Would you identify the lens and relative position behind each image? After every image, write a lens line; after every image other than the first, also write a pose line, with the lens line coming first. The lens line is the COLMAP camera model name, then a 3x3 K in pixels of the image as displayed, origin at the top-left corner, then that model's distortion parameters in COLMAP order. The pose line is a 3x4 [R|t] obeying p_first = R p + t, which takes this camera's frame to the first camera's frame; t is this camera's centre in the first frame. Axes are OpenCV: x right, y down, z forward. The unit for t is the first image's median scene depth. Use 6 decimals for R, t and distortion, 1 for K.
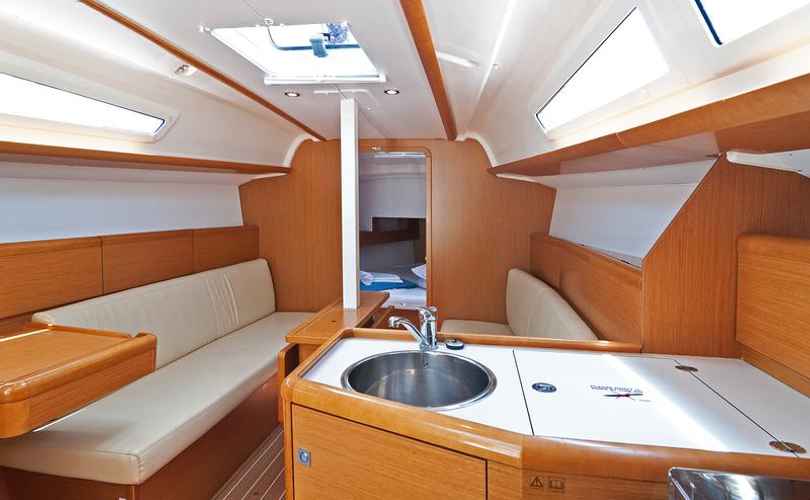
lens RADIAL K [[416.4, 0, 414.8], [0, 416.4, 226.4], [0, 0, 1]] dist [0.000929, 0.000438]
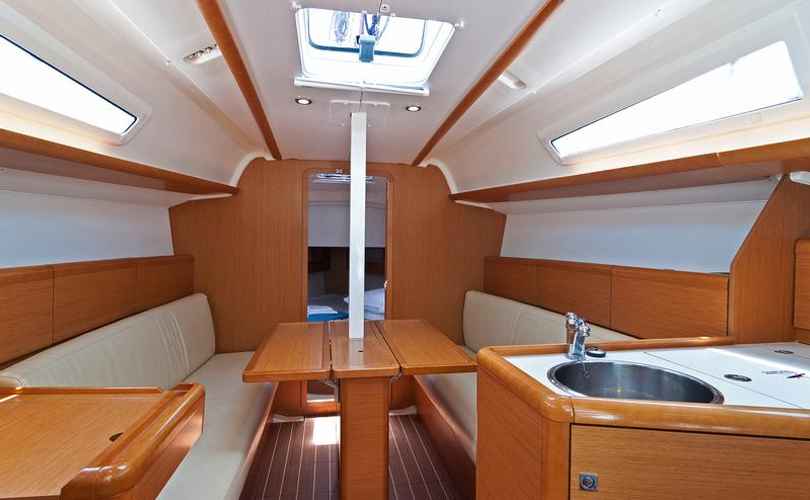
lens RADIAL K [[407.9, 0, 405.0], [0, 407.9, 250.0], [0, 0, 1]] dist [-0.001182, -0.000918]
pose [[0.950371, -0.014037, 0.310802, -0.340285], [0.021756, 0.999535, -0.021381, 0.023856], [-0.310357, 0.027082, 0.950234, 0.102908]]
